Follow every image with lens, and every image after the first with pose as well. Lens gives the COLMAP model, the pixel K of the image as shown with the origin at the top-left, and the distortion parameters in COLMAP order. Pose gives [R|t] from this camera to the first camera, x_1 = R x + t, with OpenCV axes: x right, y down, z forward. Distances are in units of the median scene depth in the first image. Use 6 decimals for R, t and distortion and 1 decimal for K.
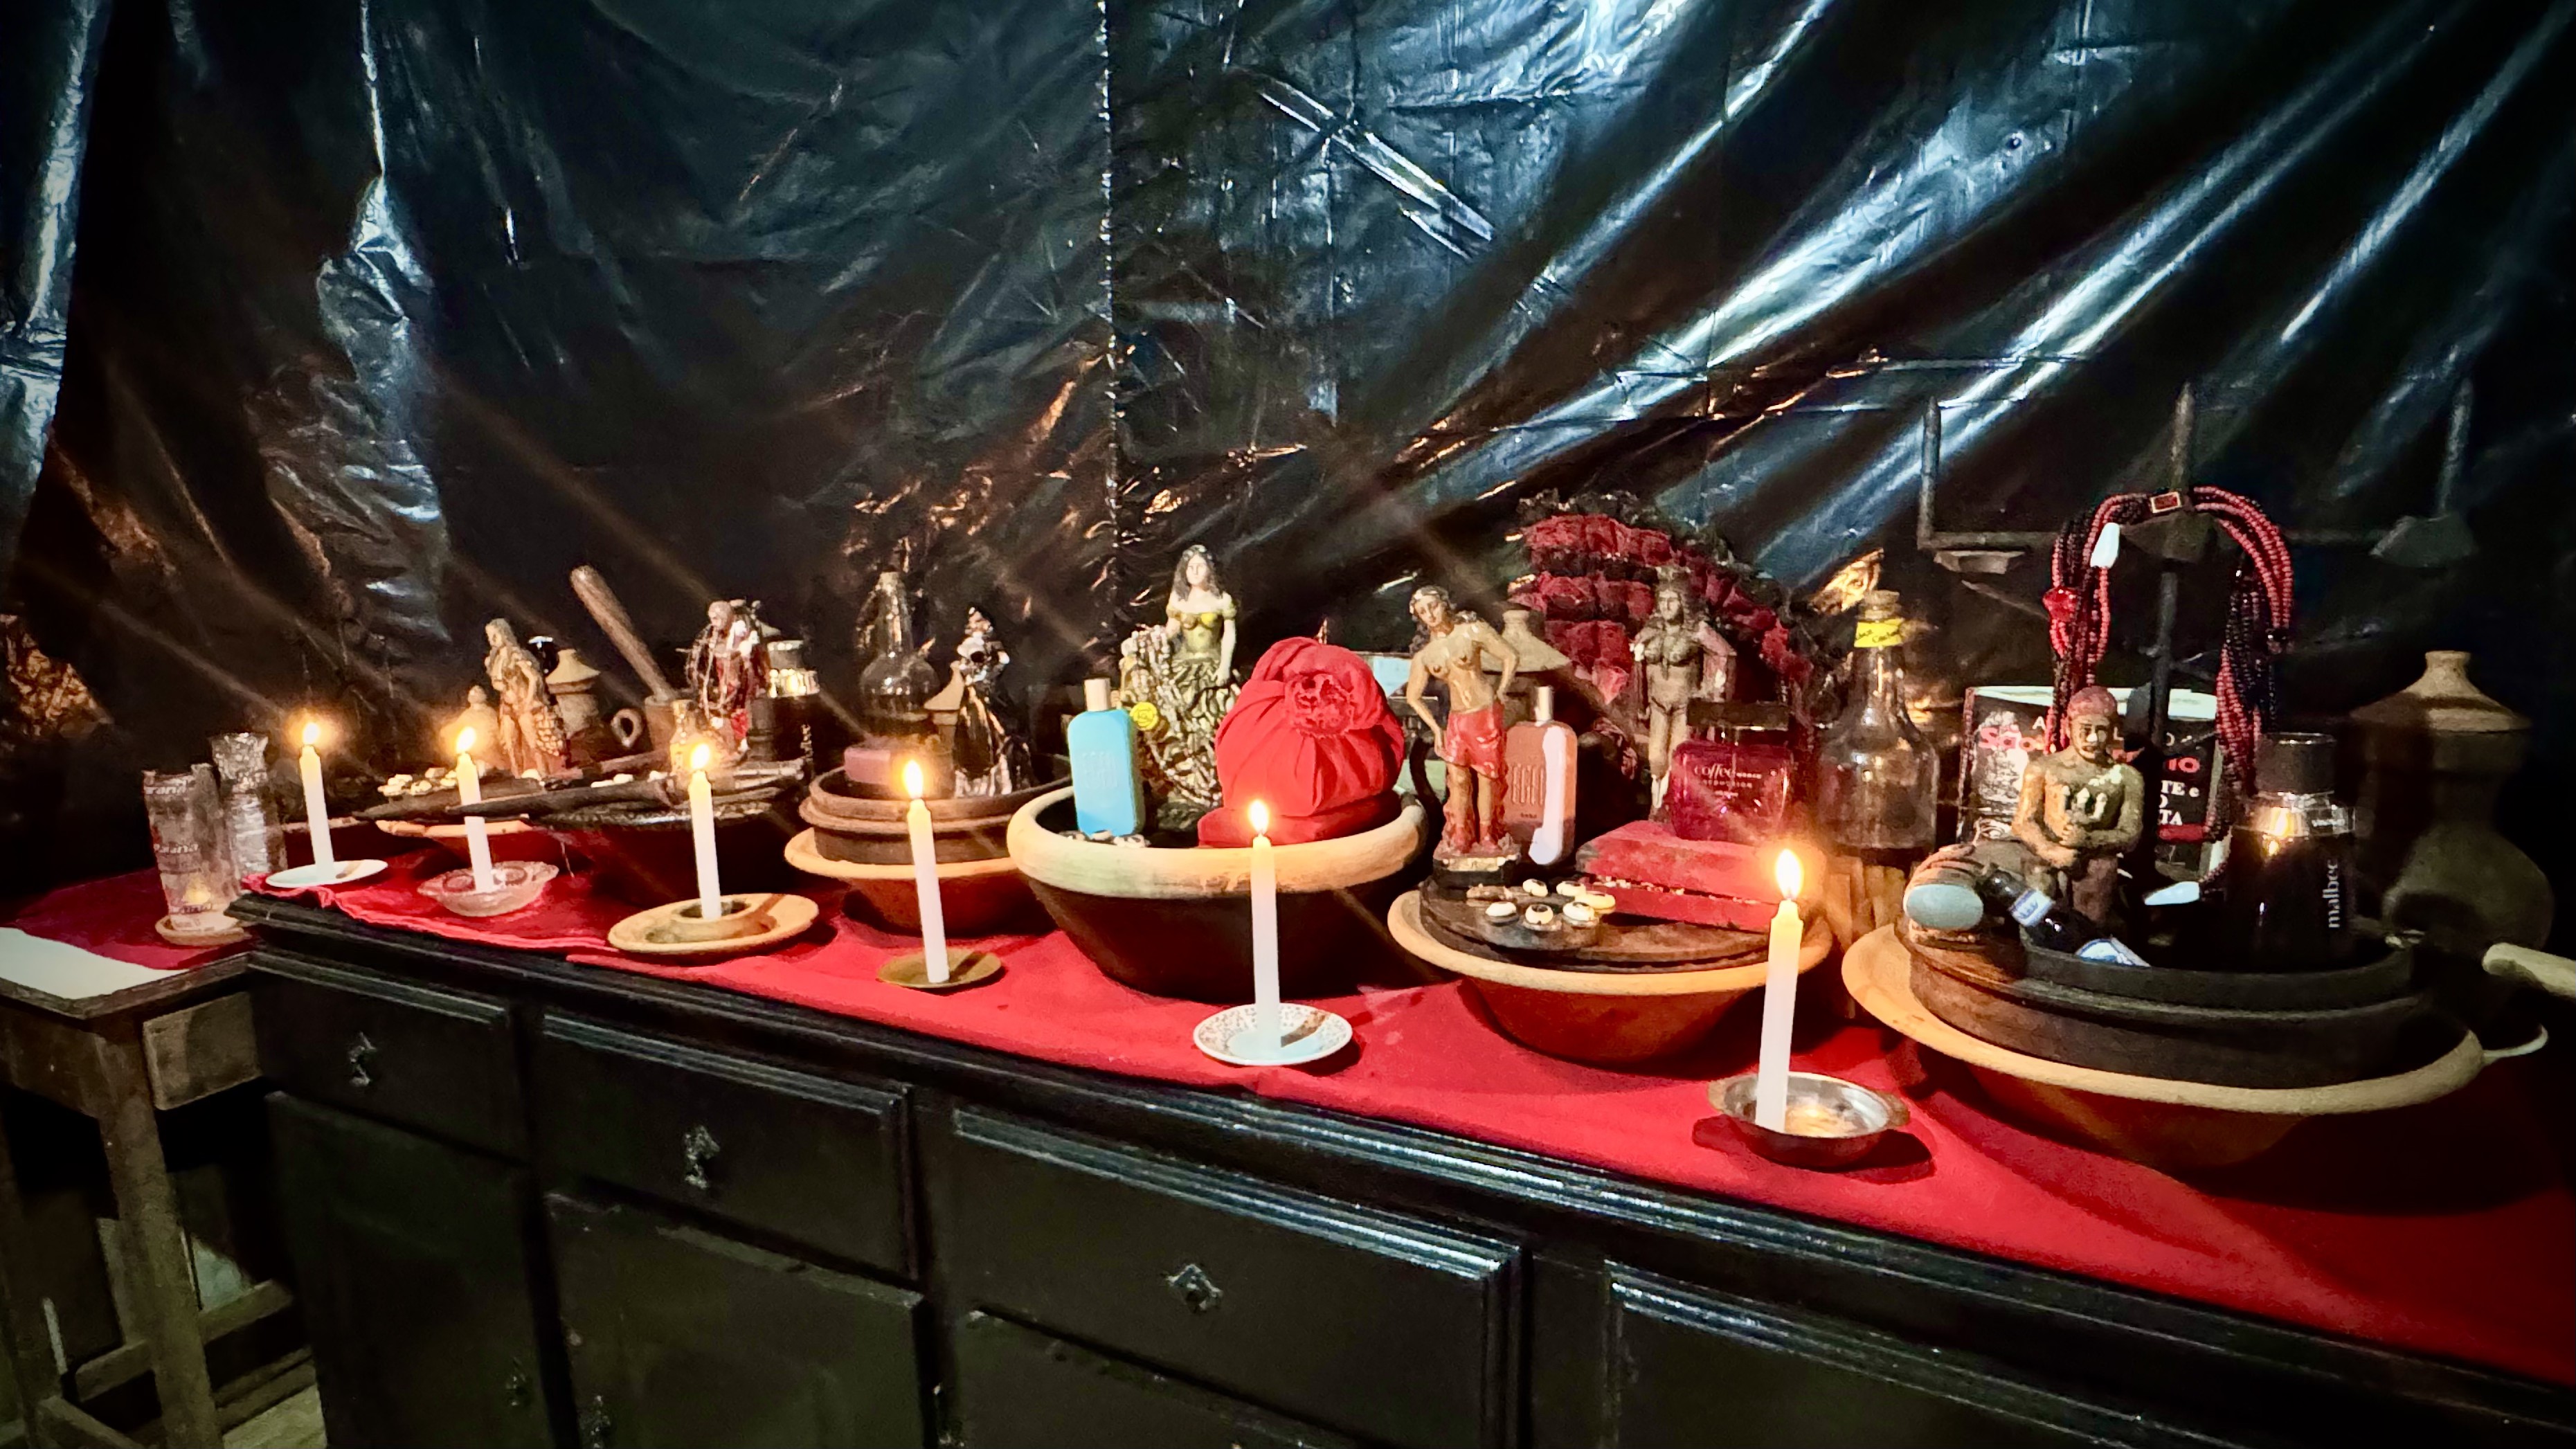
lens RADIAL K [[1417.5, 0, 1277.2], [0, 1417.5, 761.7], [0, 0, 1]] dist [-0.002057, -0.000355]
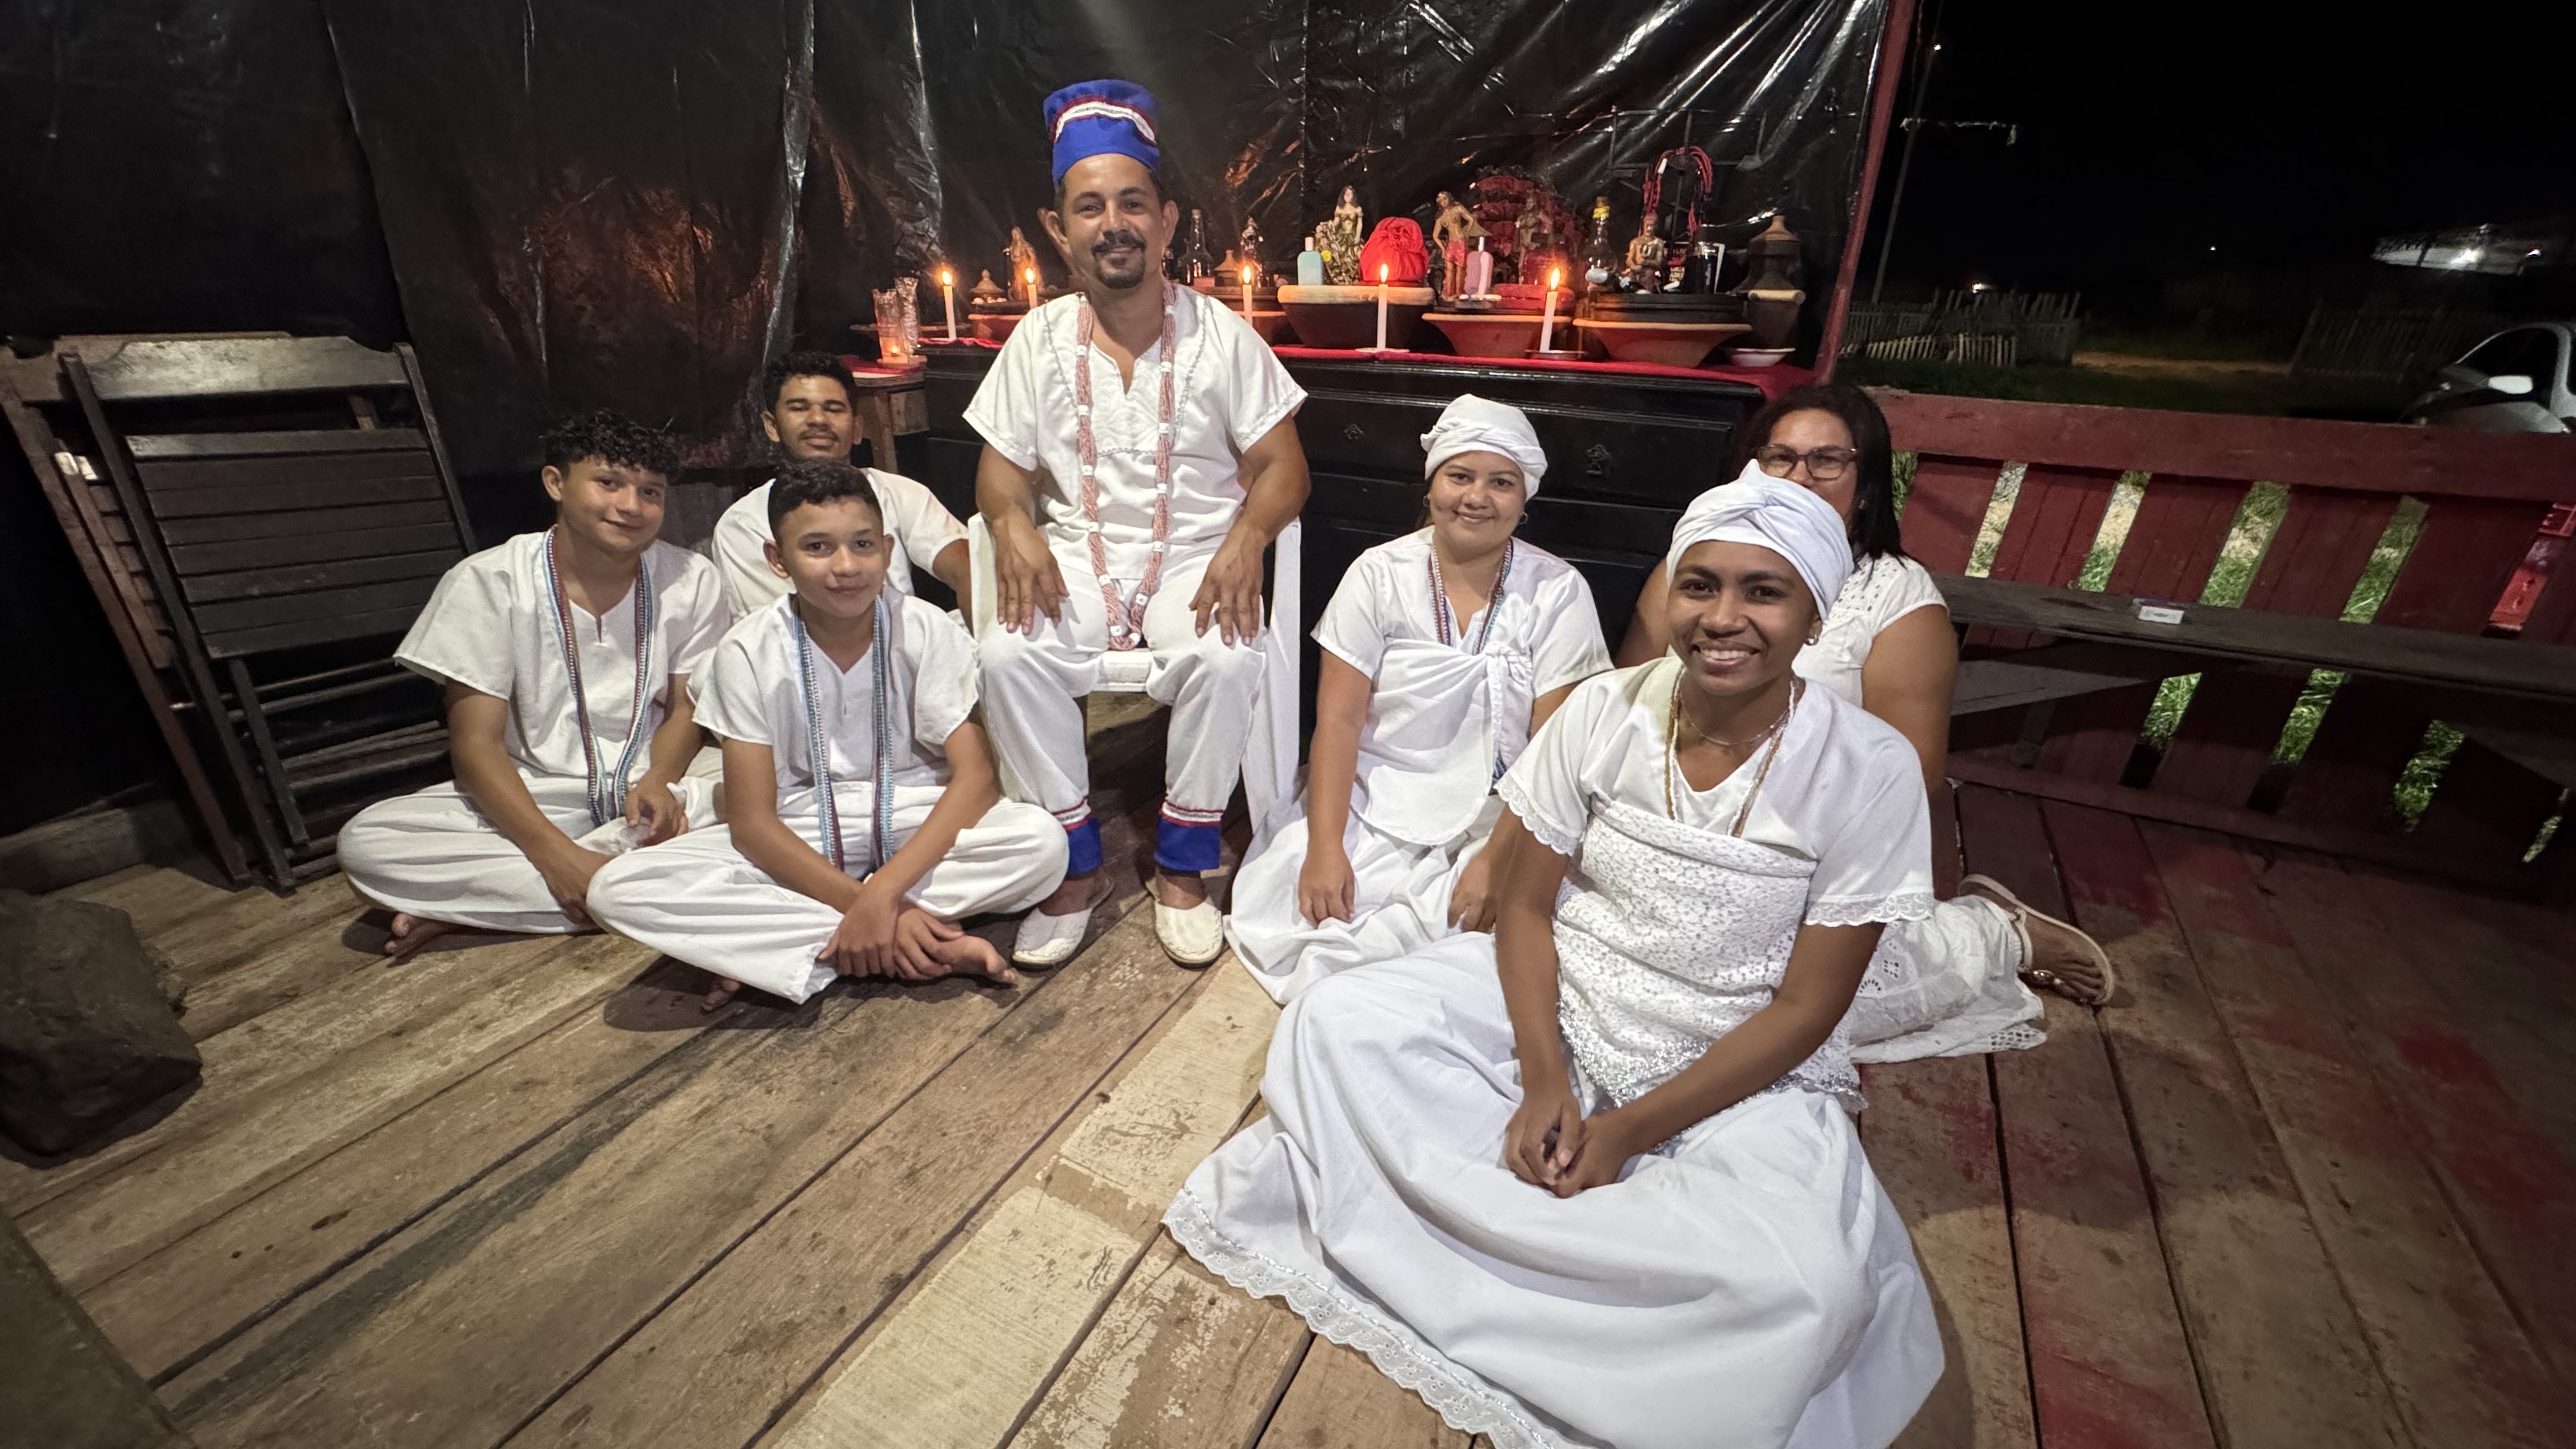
lens RADIAL K [[1039.2, 0, 1288.0], [0, 1039.2, 724.5], [0, 0, 1]] dist [-0.001035, 0.000139]
pose [[0.999382, 0.027531, 0.021842, -0.184544], [-0.031510, 0.977187, 0.210032, 0.413544], [-0.015561, -0.210590, 0.977451, -1.039793]]
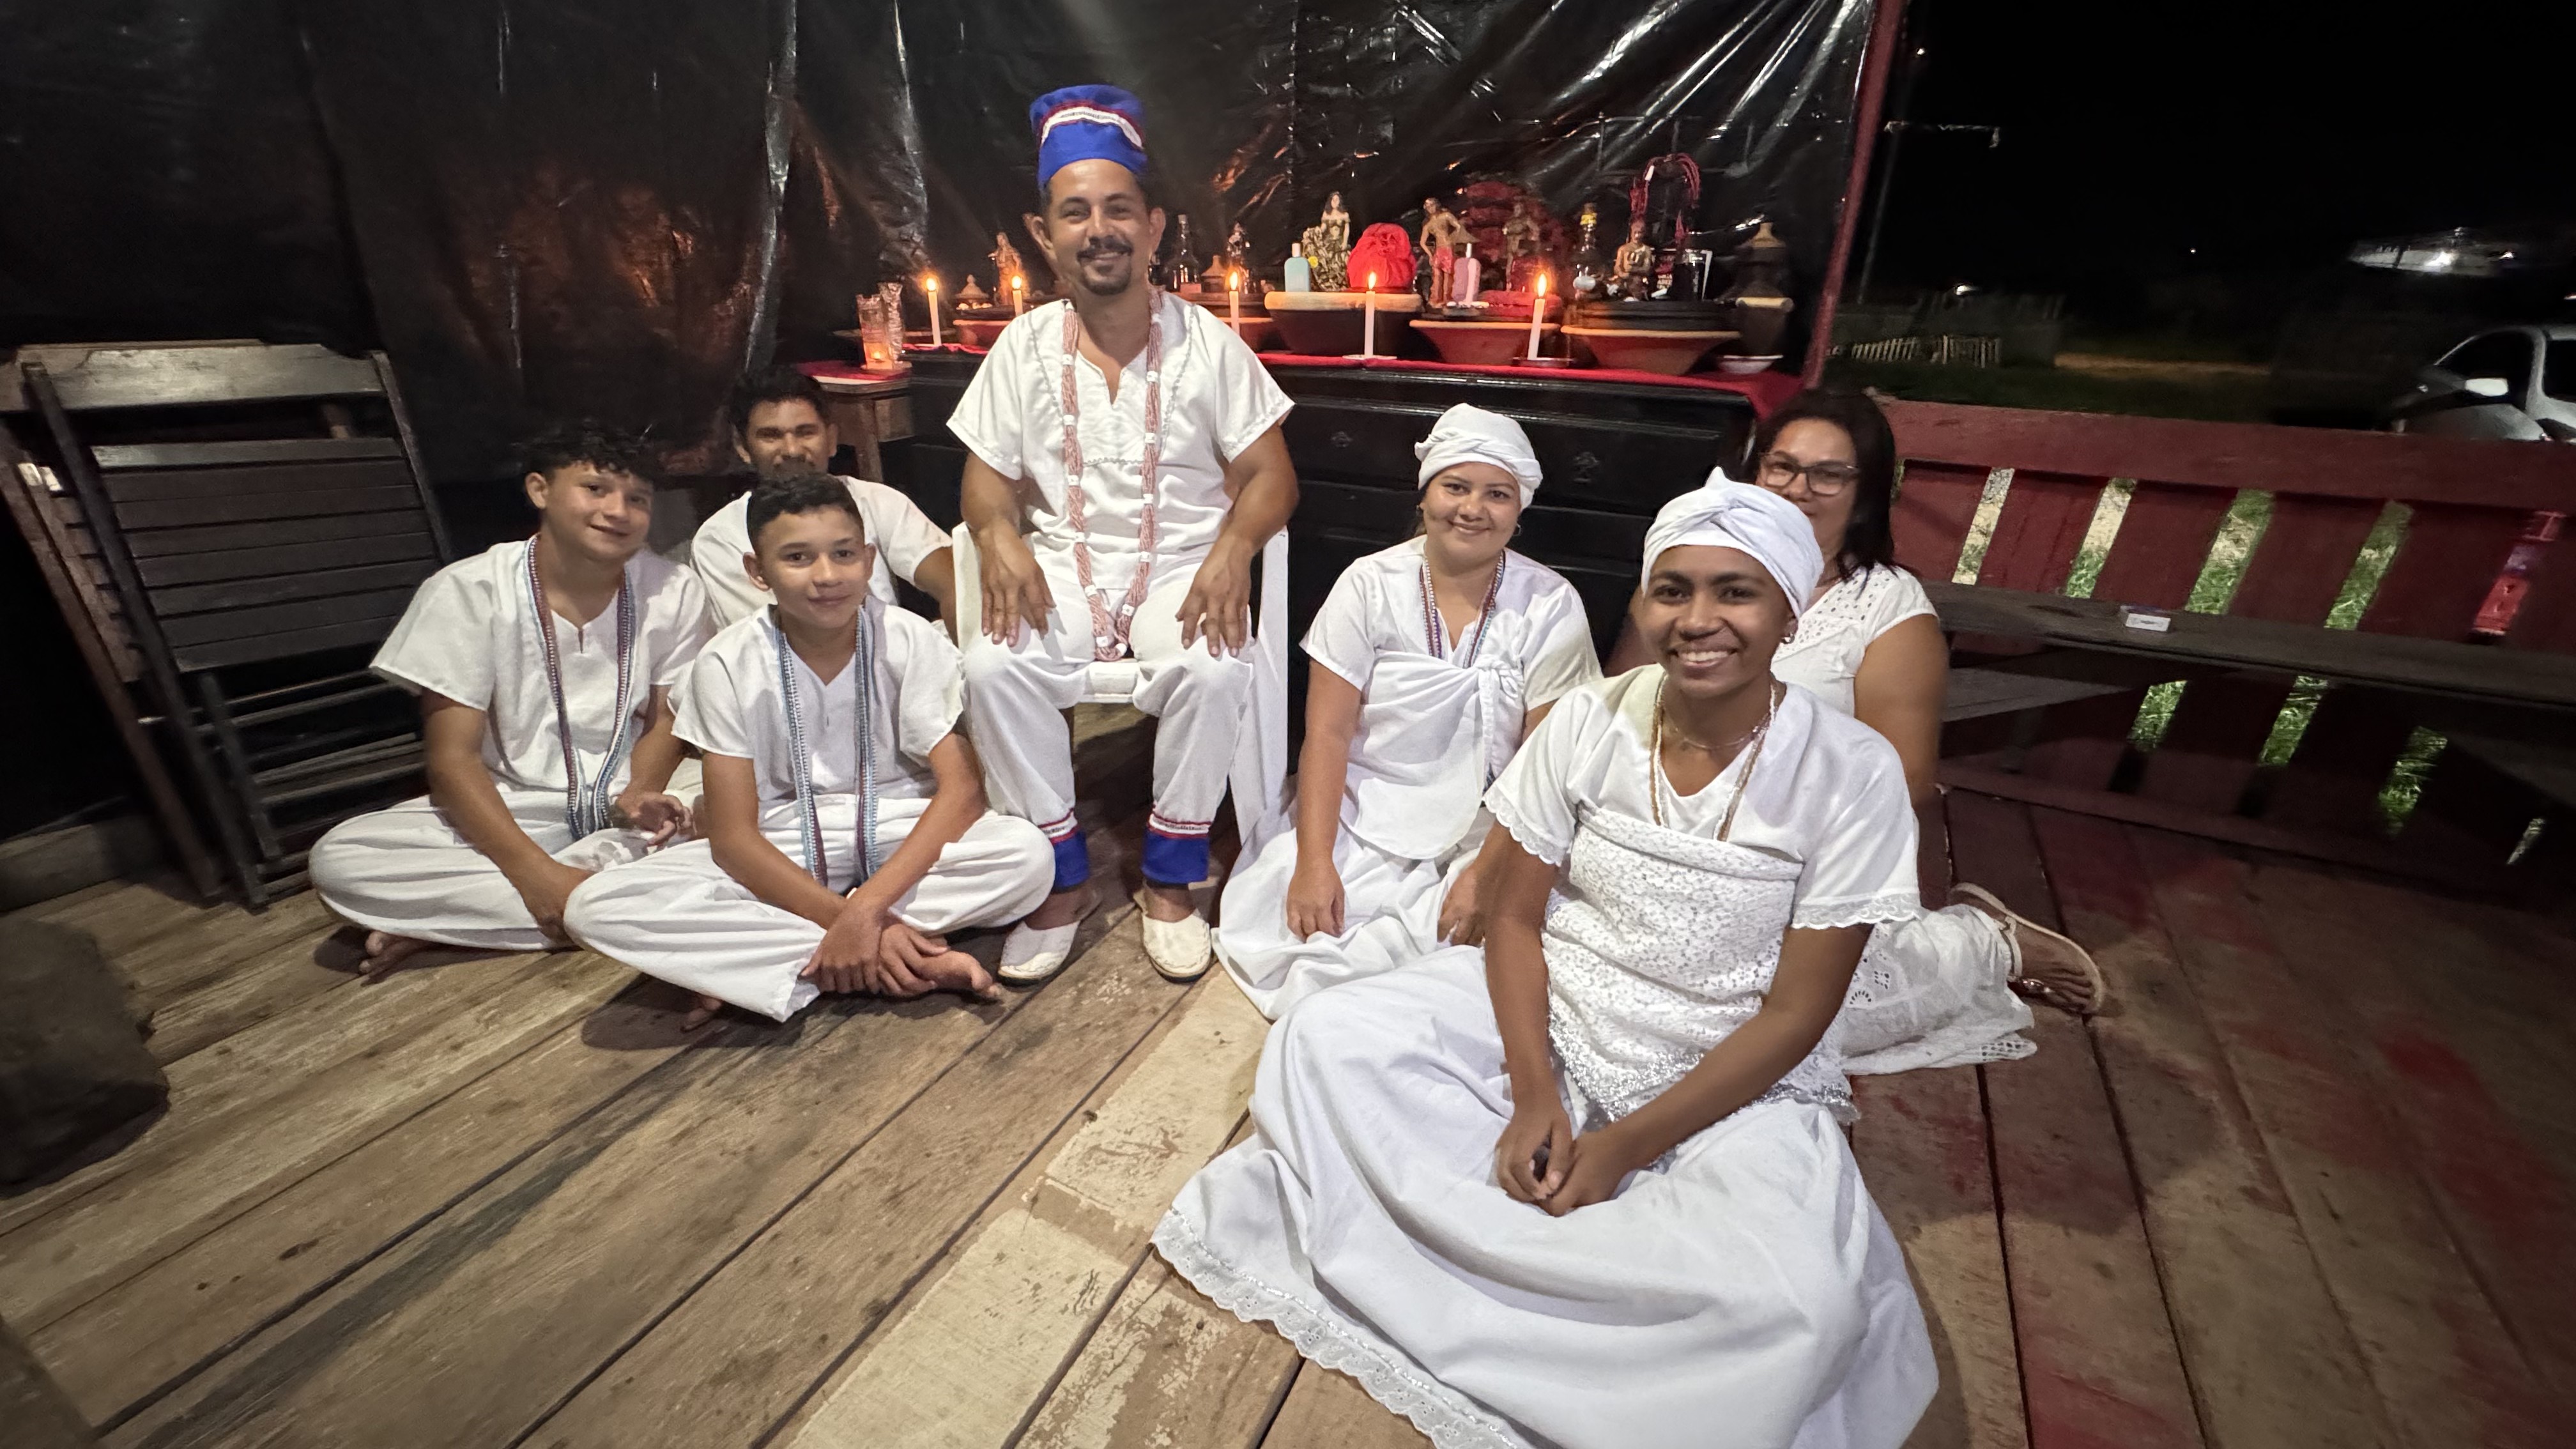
lens RADIAL K [[1039.2, 0, 1288.0], [0, 1039.2, 724.5], [0, 0, 1]] dist [-0.001035, 0.000139]
pose [[0.999220, 0.024059, 0.031312, -0.181735], [-0.030071, 0.977563, 0.208485, 0.402740], [-0.025593, -0.209264, 0.977524, -1.026694]]
